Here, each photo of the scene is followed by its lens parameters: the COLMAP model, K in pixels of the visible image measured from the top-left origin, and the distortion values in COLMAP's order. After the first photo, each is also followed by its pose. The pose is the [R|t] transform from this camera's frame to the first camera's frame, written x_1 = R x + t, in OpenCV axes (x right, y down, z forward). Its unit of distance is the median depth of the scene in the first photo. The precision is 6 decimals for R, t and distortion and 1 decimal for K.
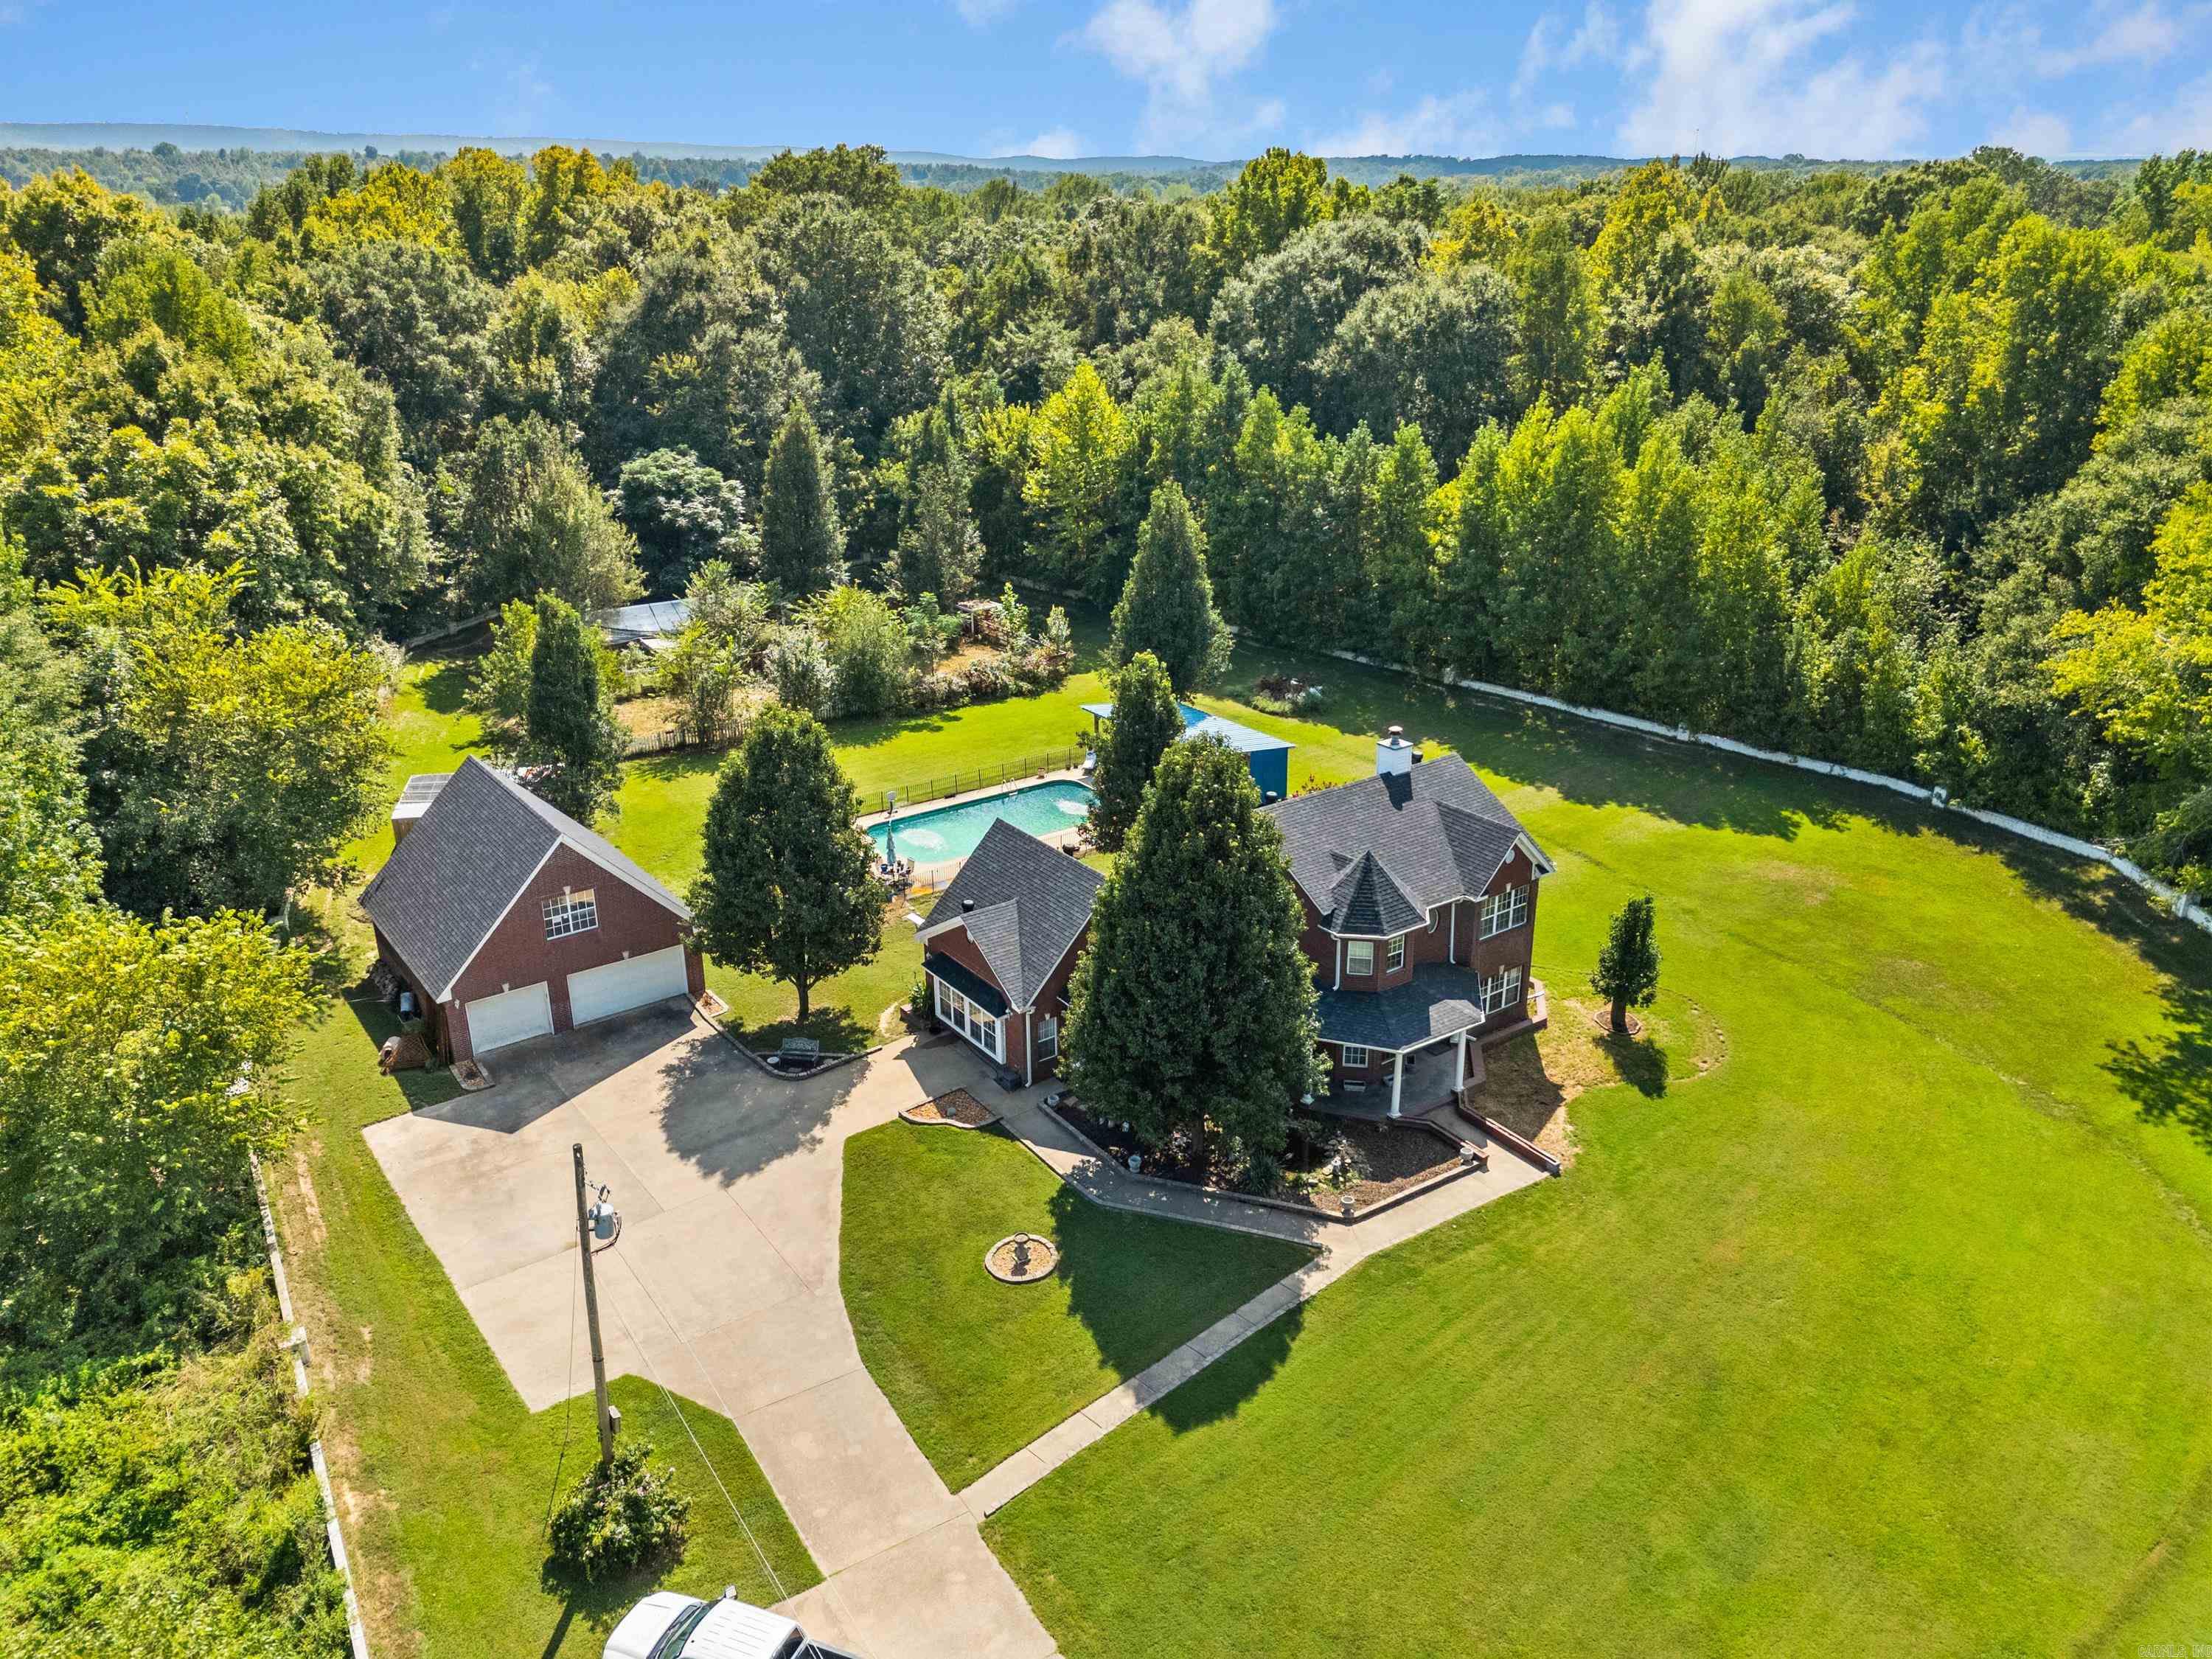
lens RADIAL K [[1703.5, 0, 1109.9], [0, 1703.5, 835.2], [0, 0, 1]] dist [0.035498, -0.010811]
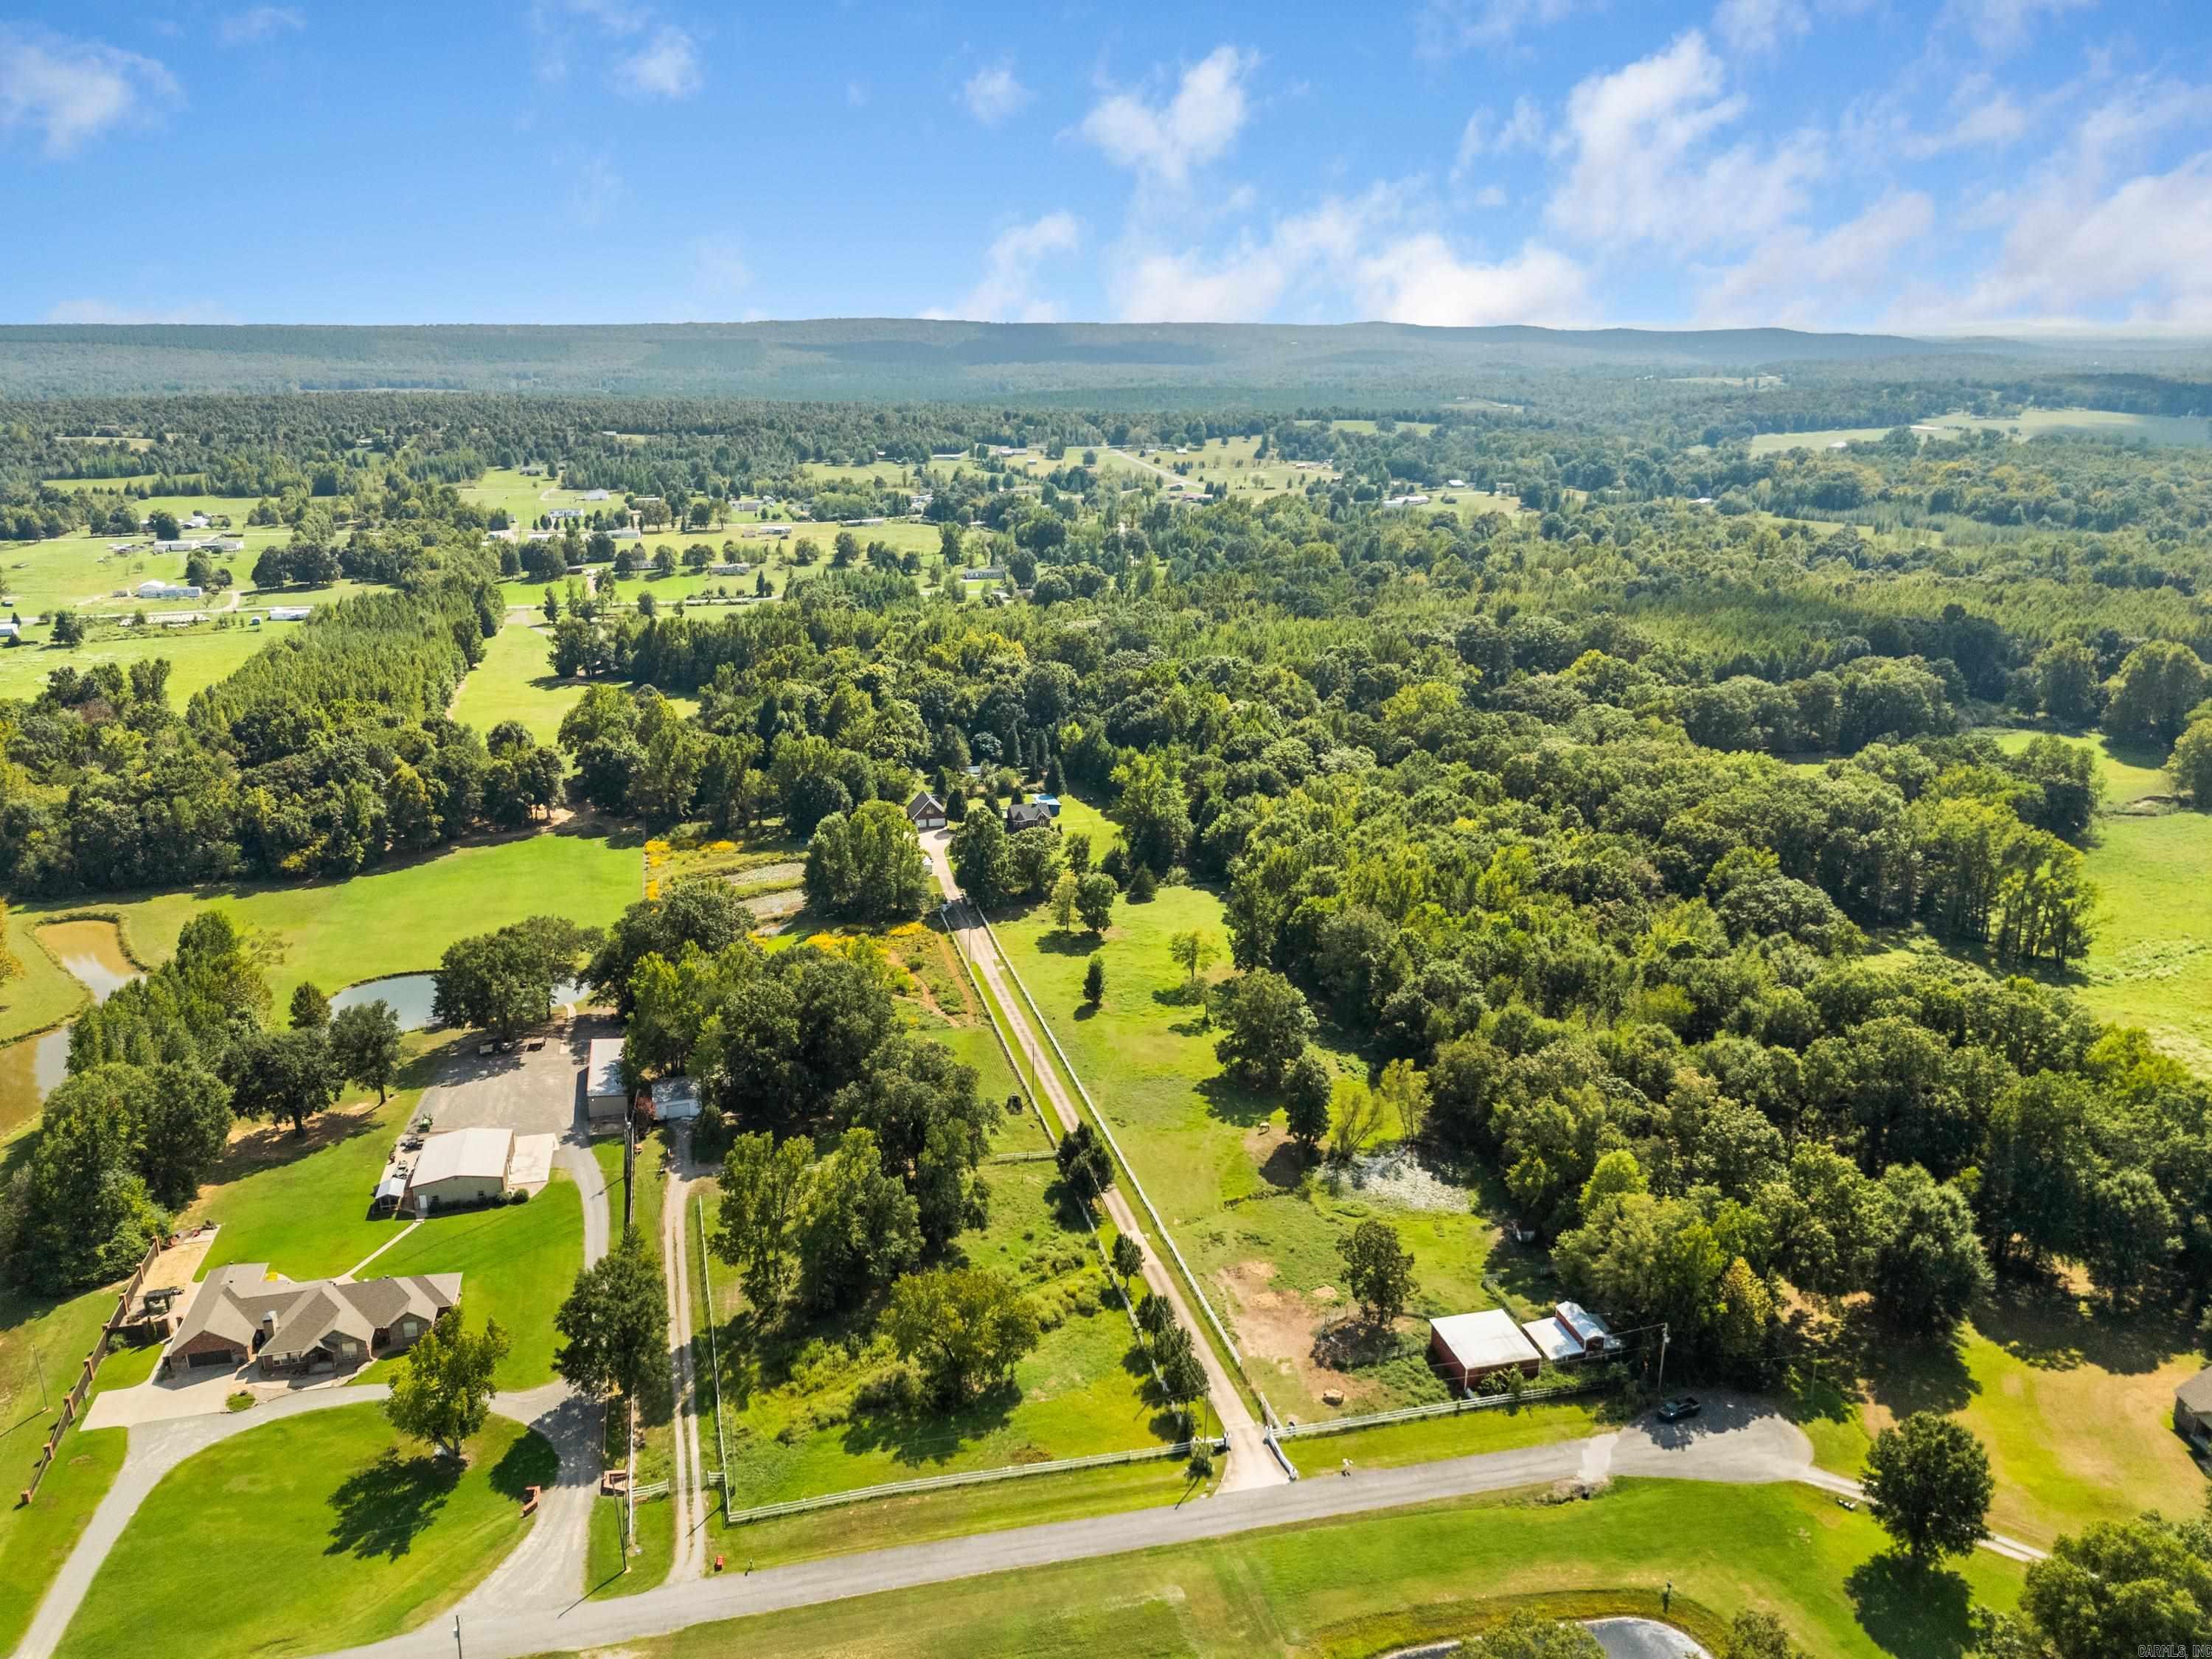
lens RADIAL K [[1703.5, 0, 1102.6], [0, 1703.5, 836.3], [0, 0, 1]] dist [0.035498, -0.010811]
pose [[0.940604, 0.108254, -0.321784, 1.540013], [-0.130713, 0.990211, -0.048962, 0.229744], [0.313334, 0.088115, 0.945546, -3.190338]]
